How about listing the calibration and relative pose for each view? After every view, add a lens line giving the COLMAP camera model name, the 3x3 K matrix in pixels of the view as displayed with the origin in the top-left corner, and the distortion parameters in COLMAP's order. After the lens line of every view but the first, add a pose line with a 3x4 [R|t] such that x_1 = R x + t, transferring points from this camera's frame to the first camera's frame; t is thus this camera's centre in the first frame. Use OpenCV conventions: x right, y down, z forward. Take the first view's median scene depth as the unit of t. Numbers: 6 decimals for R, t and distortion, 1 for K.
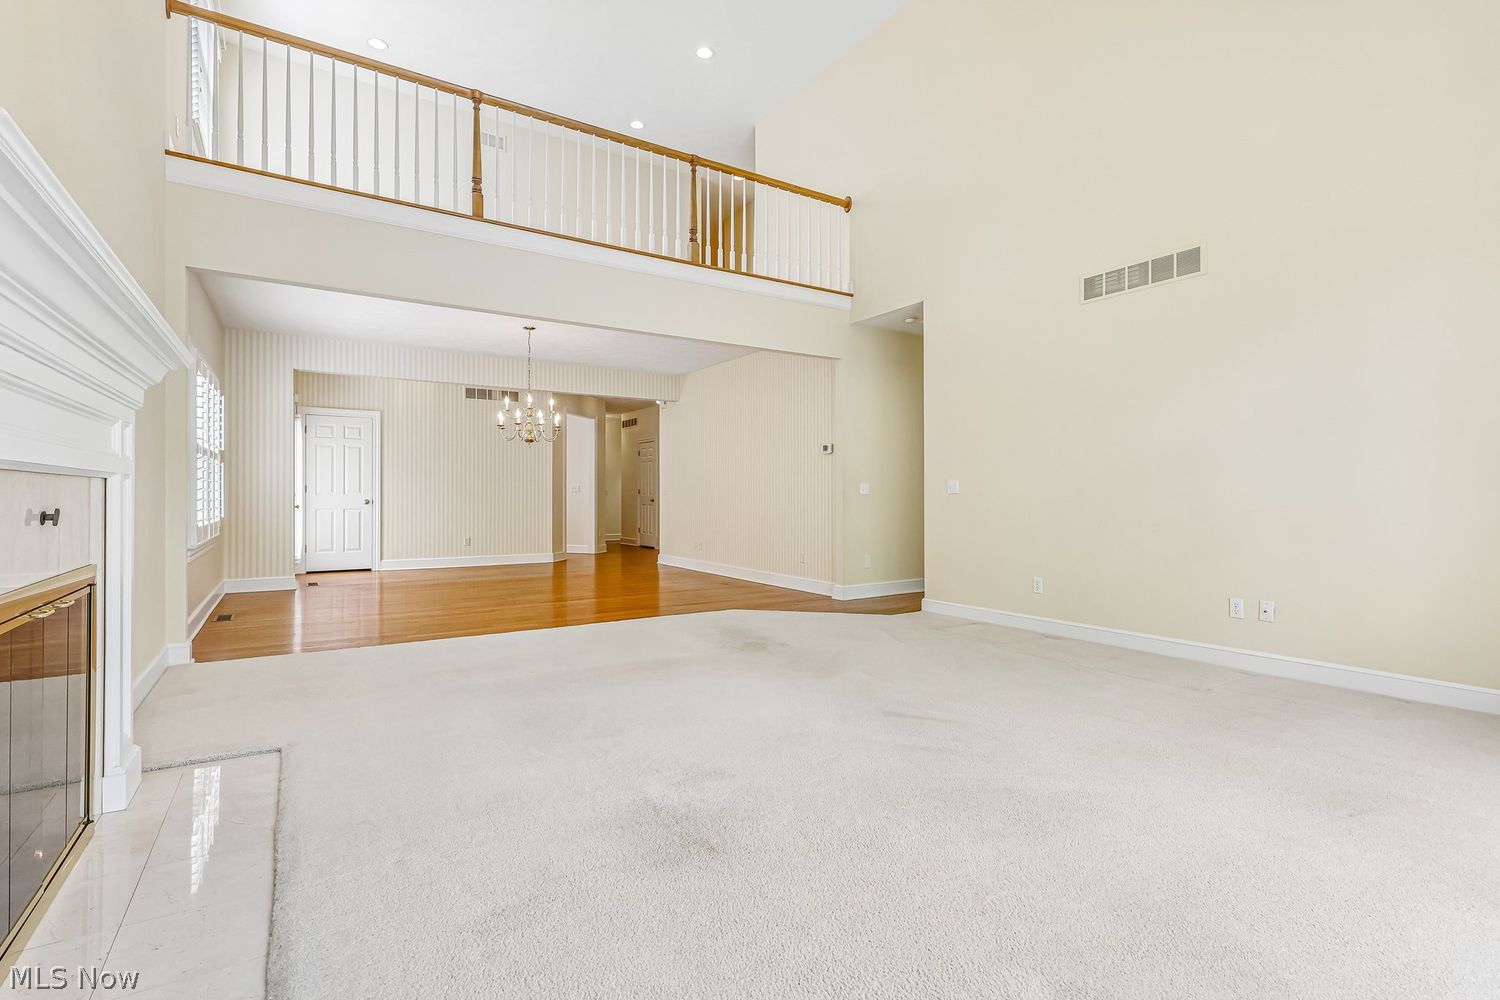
lens RADIAL K [[670.0, 0, 745.5], [0, 670.0, 516.4], [0, 0, 1]] dist [-0.000194, 0.000023]
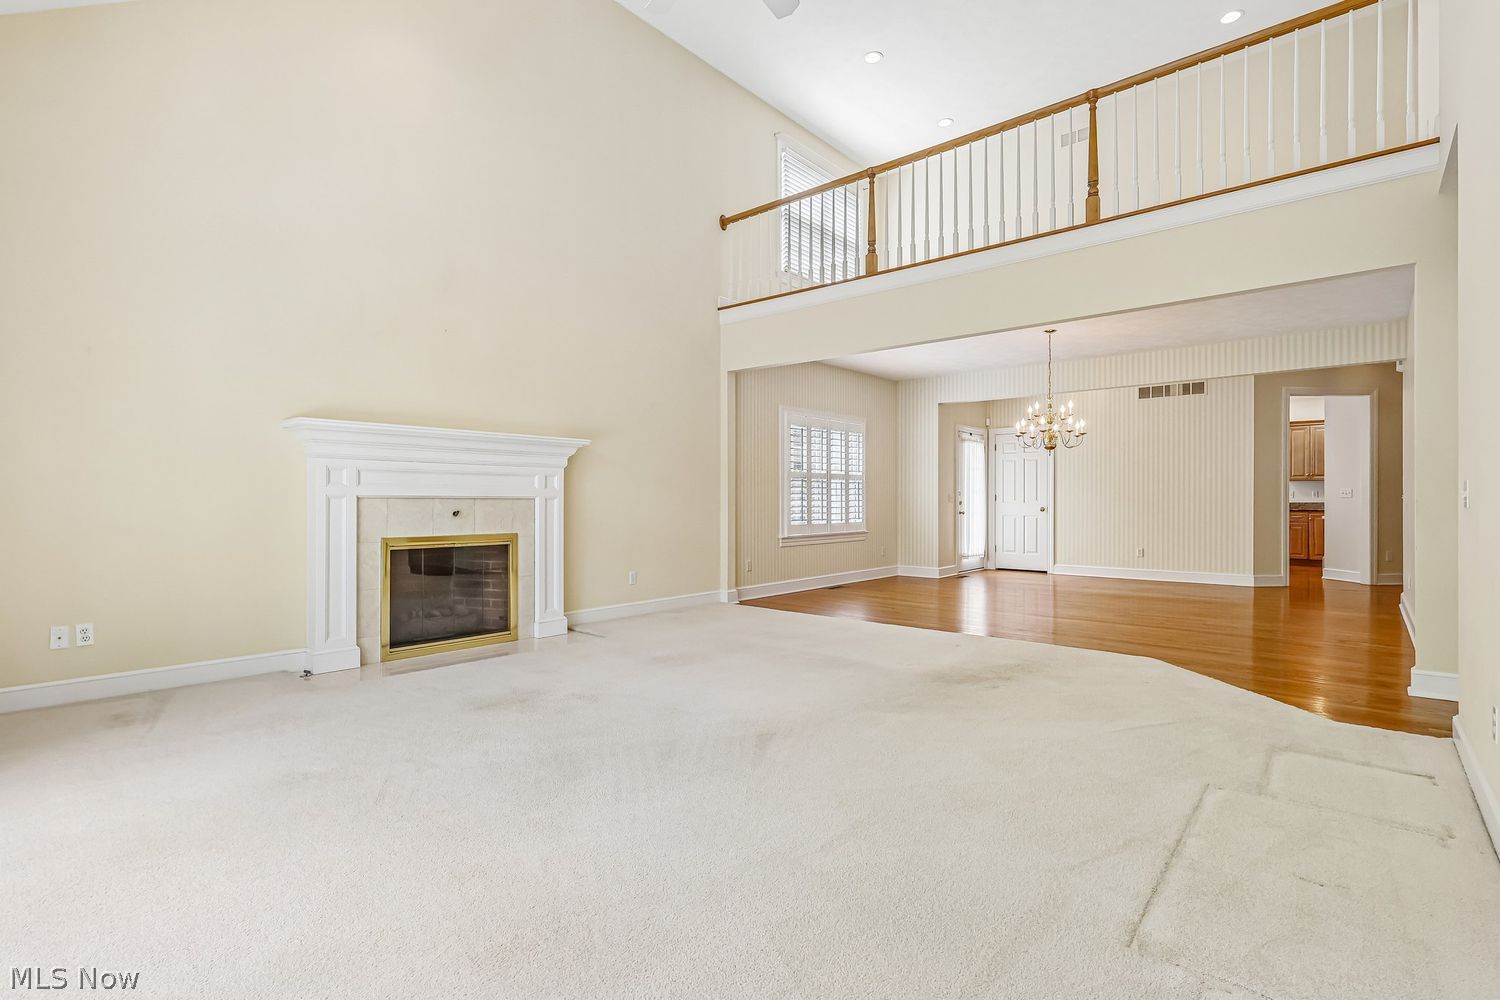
lens RADIAL K [[705.4, 0, 780.8], [0, 705.4, 499.5], [0, 0, 1]] dist [-0.000506, 0.000198]
pose [[0.336977, -0.009799, -0.941462, 0.365449], [-0.027723, 0.999409, -0.020325, -0.002583], [0.941105, 0.032949, 0.336507, 0.215586]]
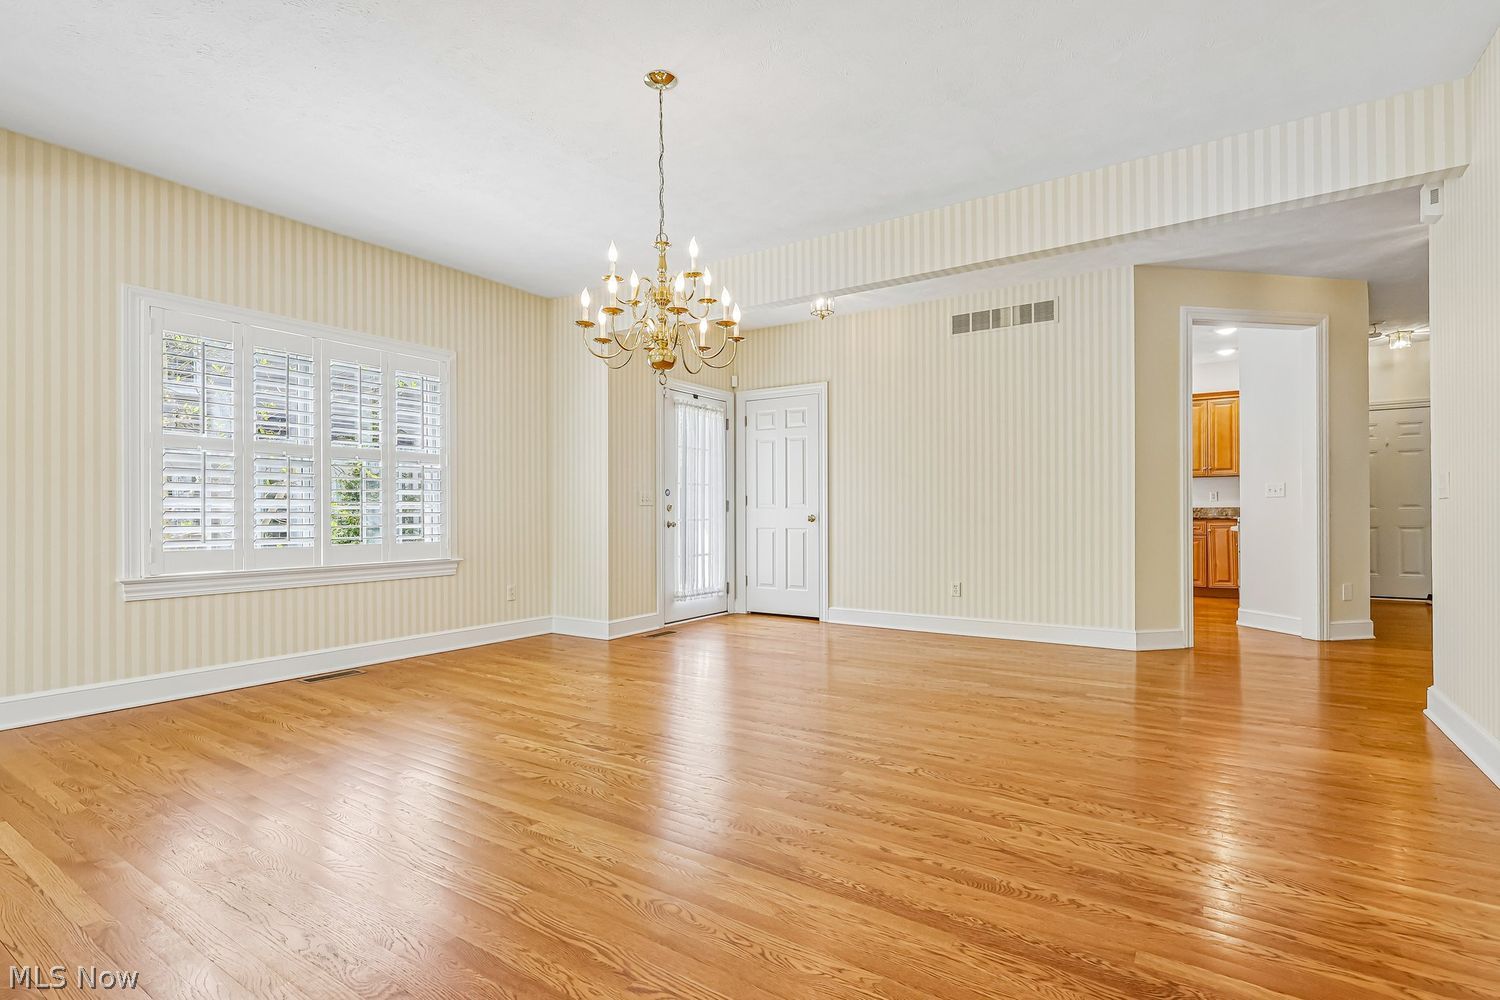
lens RADIAL K [[700.7, 0, 748.7], [0, 700.7, 506.5], [0, 0, 1]] dist [-0.001438, -0.000745]
pose [[0.394431, -0.012340, -0.918843, 0.056950], [-0.024890, 0.999400, -0.024107, -0.015026], [0.918588, 0.032378, 0.393887, 0.660267]]
